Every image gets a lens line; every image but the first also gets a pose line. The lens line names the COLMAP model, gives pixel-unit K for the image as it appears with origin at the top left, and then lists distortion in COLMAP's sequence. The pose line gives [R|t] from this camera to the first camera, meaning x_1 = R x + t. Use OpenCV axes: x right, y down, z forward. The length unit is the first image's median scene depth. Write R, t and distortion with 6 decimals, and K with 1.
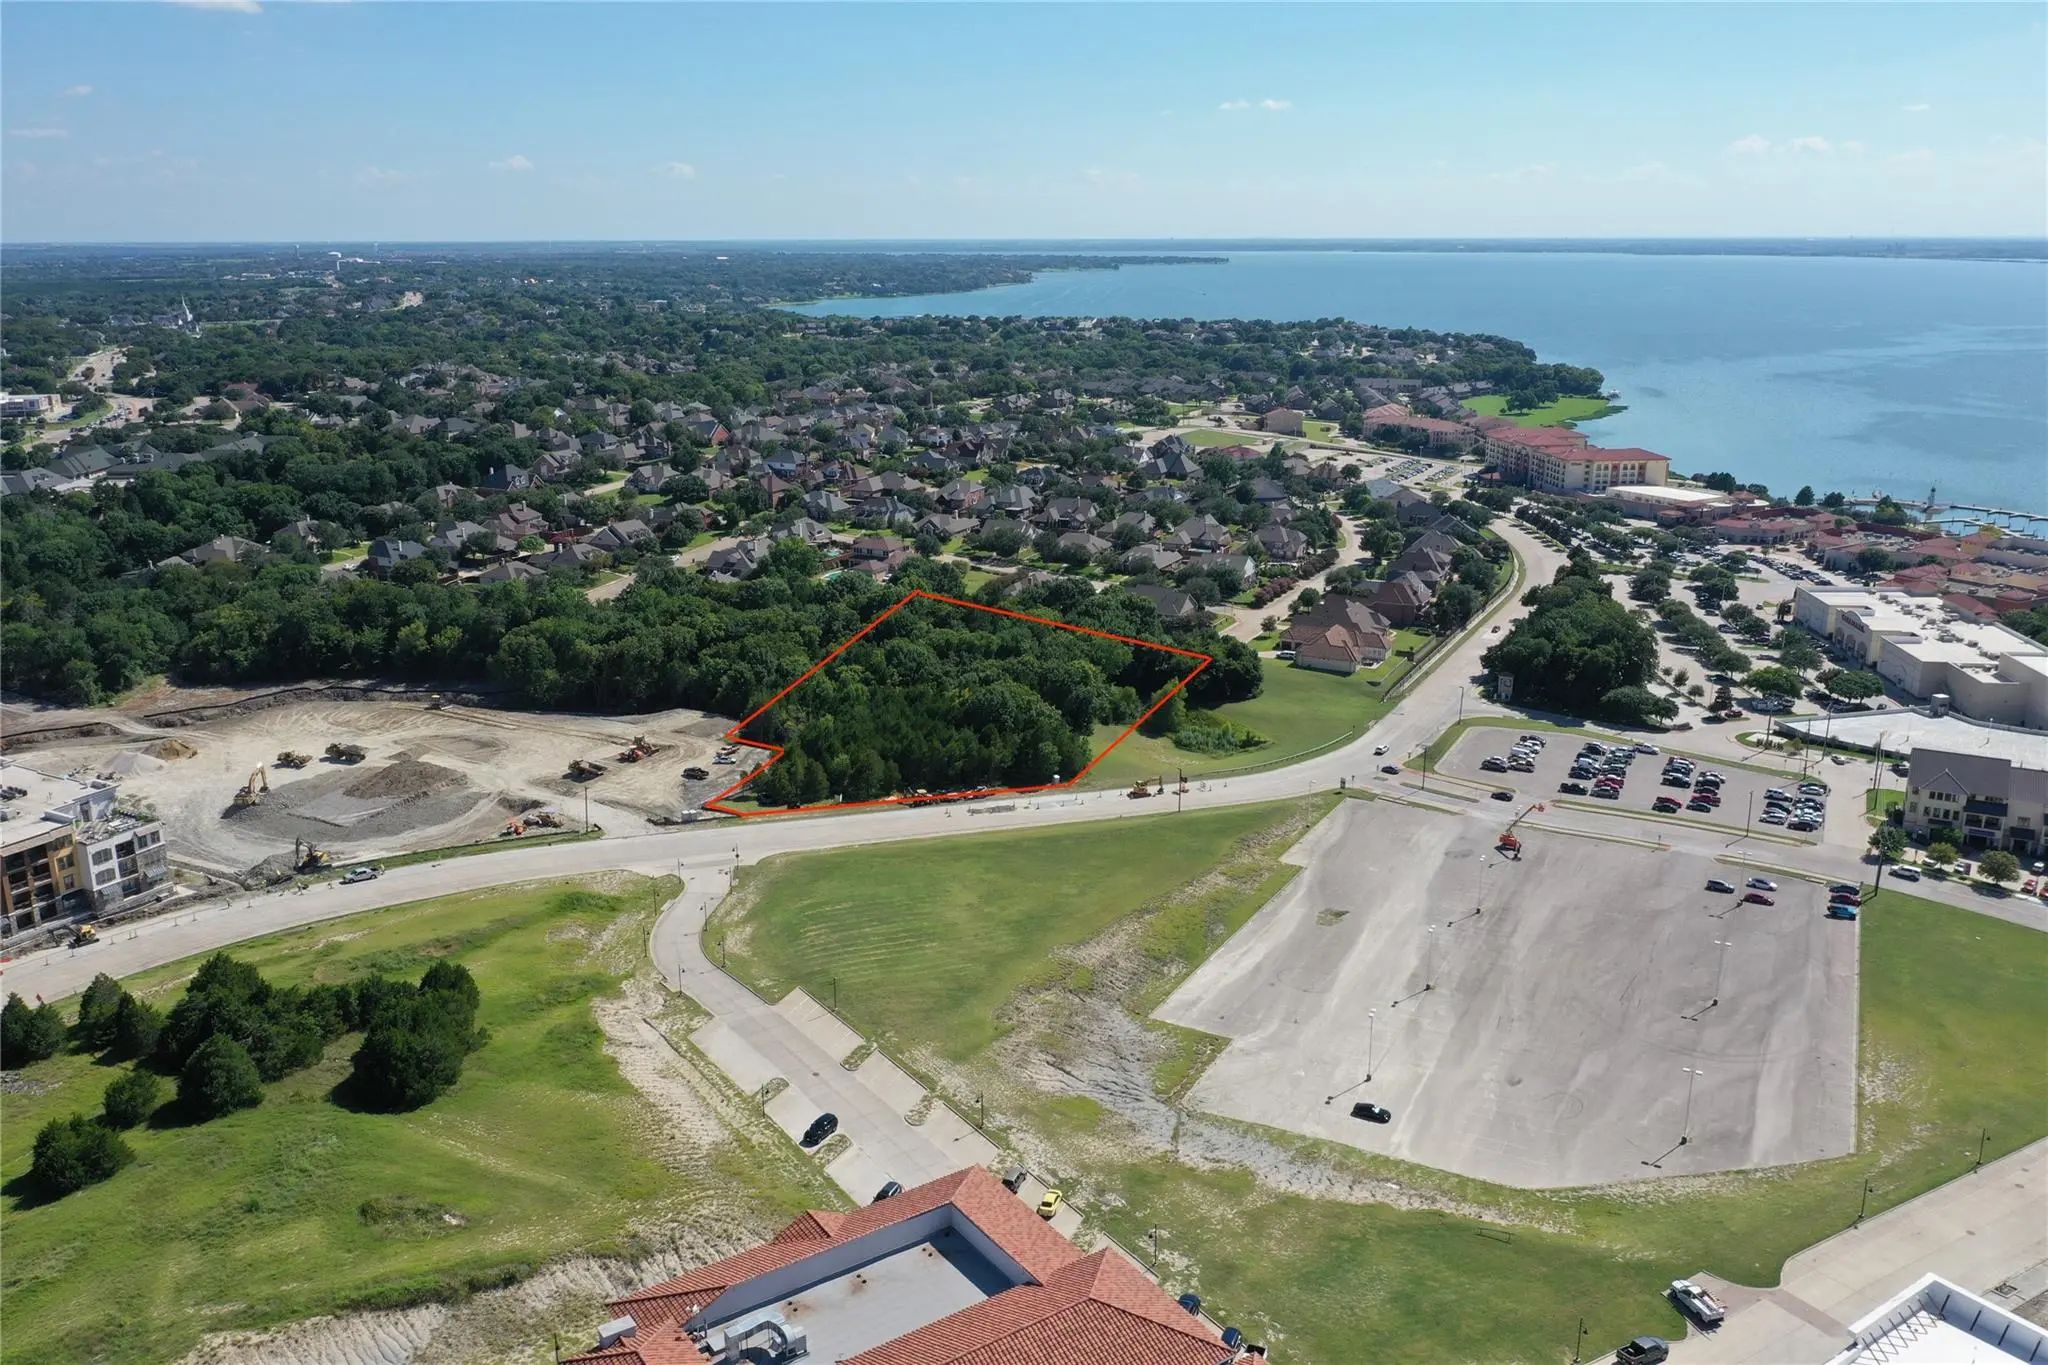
lens RADIAL K [[1611.2, 0, 1021.9], [0, 1611.2, 683.1], [0, 0, 1]] dist [0.000432, -0.004405]
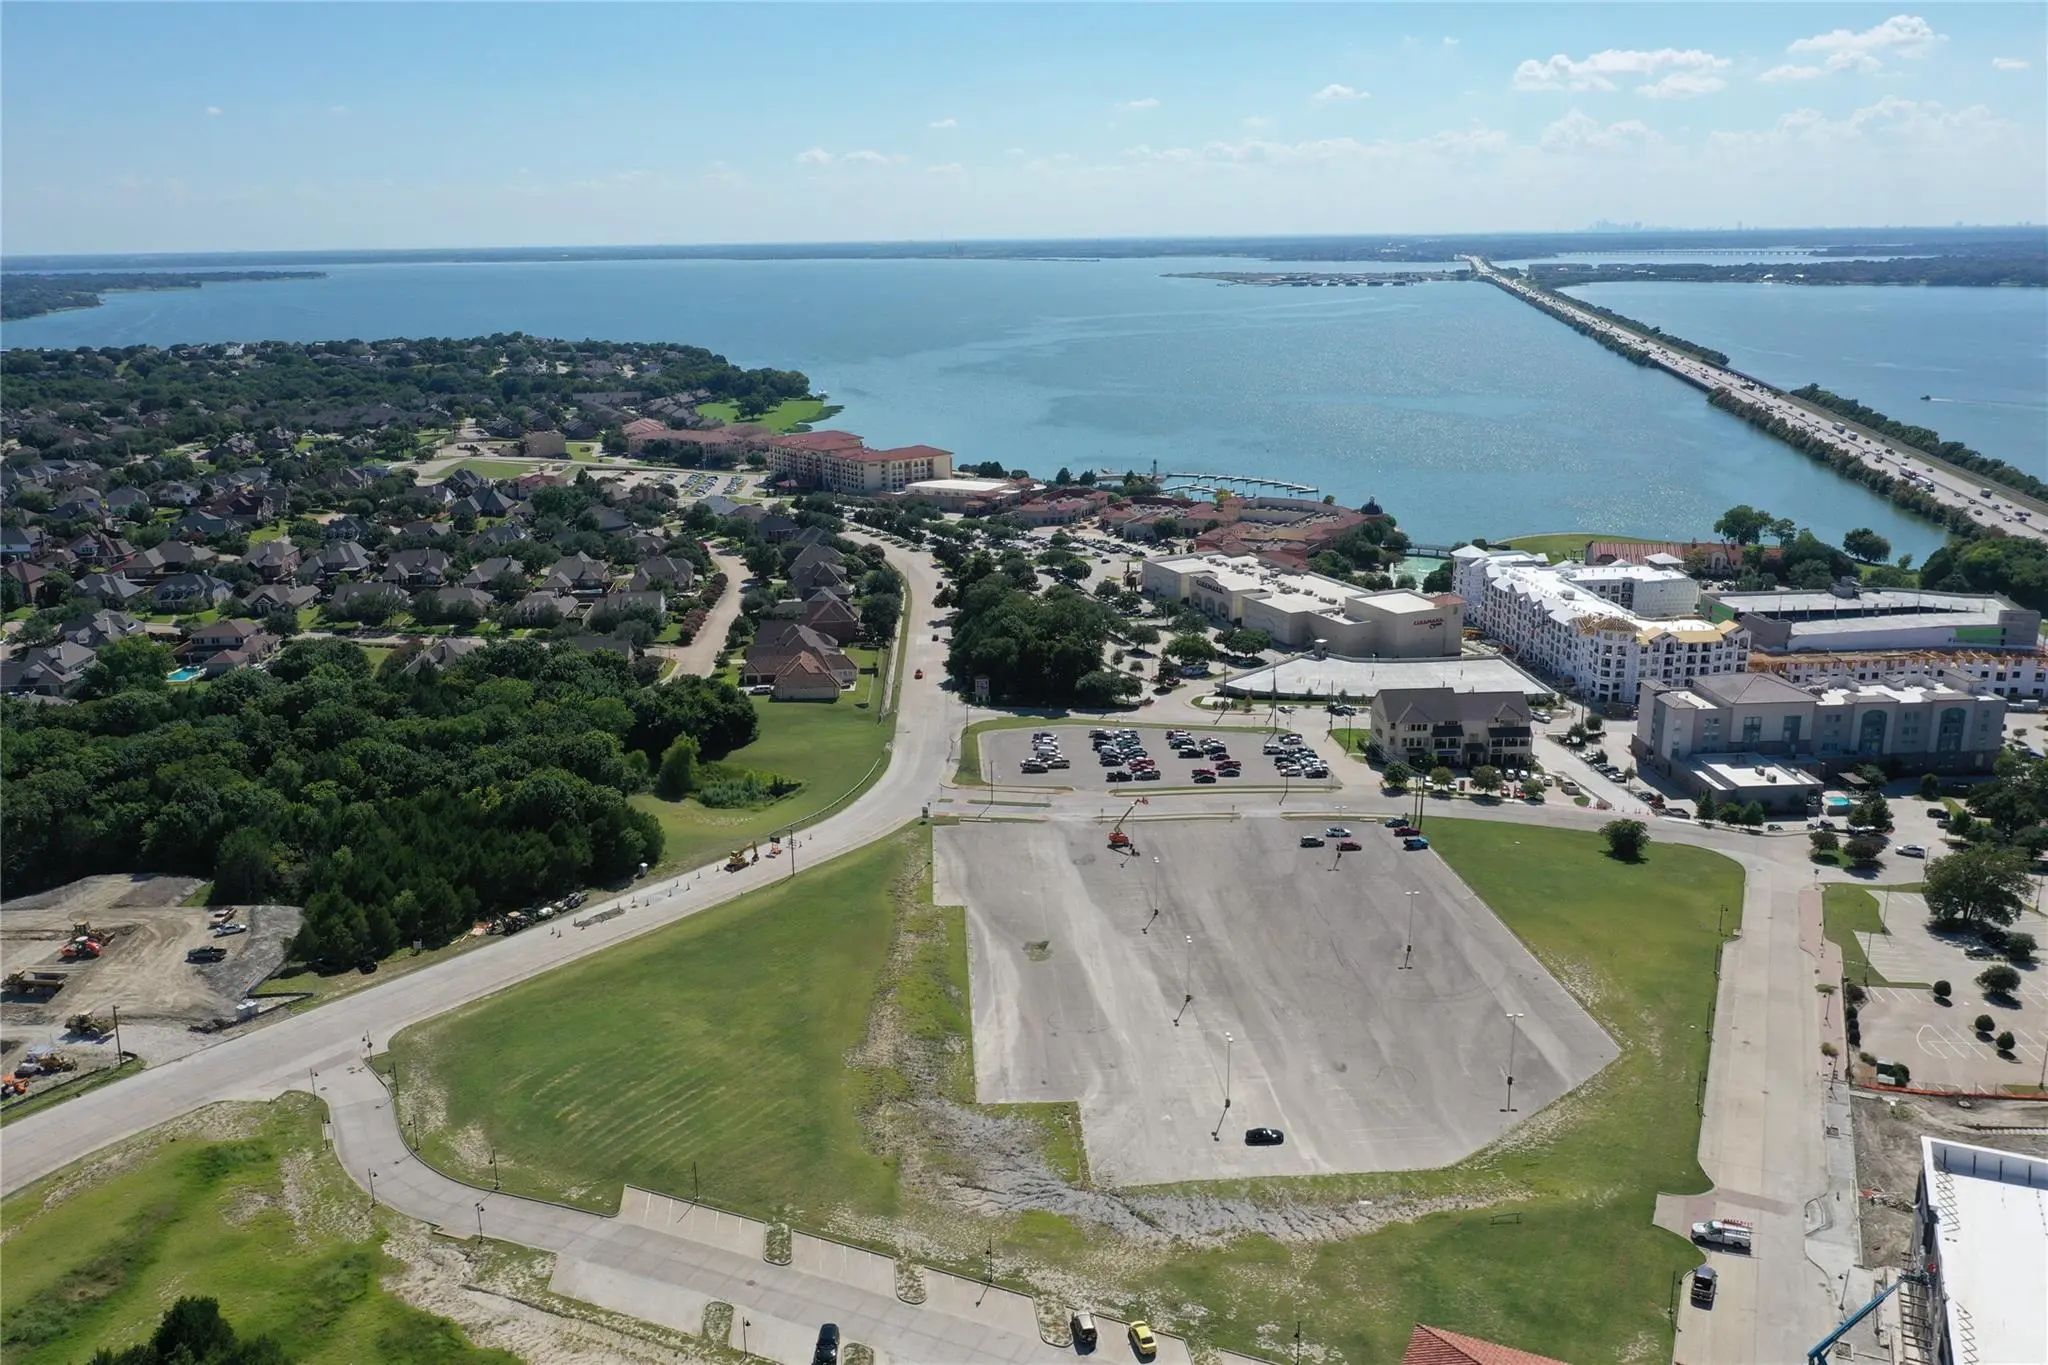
lens RADIAL K [[1611.2, 0, 1021.9], [0, 1611.2, 683.1], [0, 0, 1]] dist [0.000432, -0.004405]
pose [[0.859563, -0.146621, 0.489544, -0.227335], [0.148895, 0.988249, 0.034550, -0.042071], [-0.488857, 0.043193, 0.871294, 0.125266]]
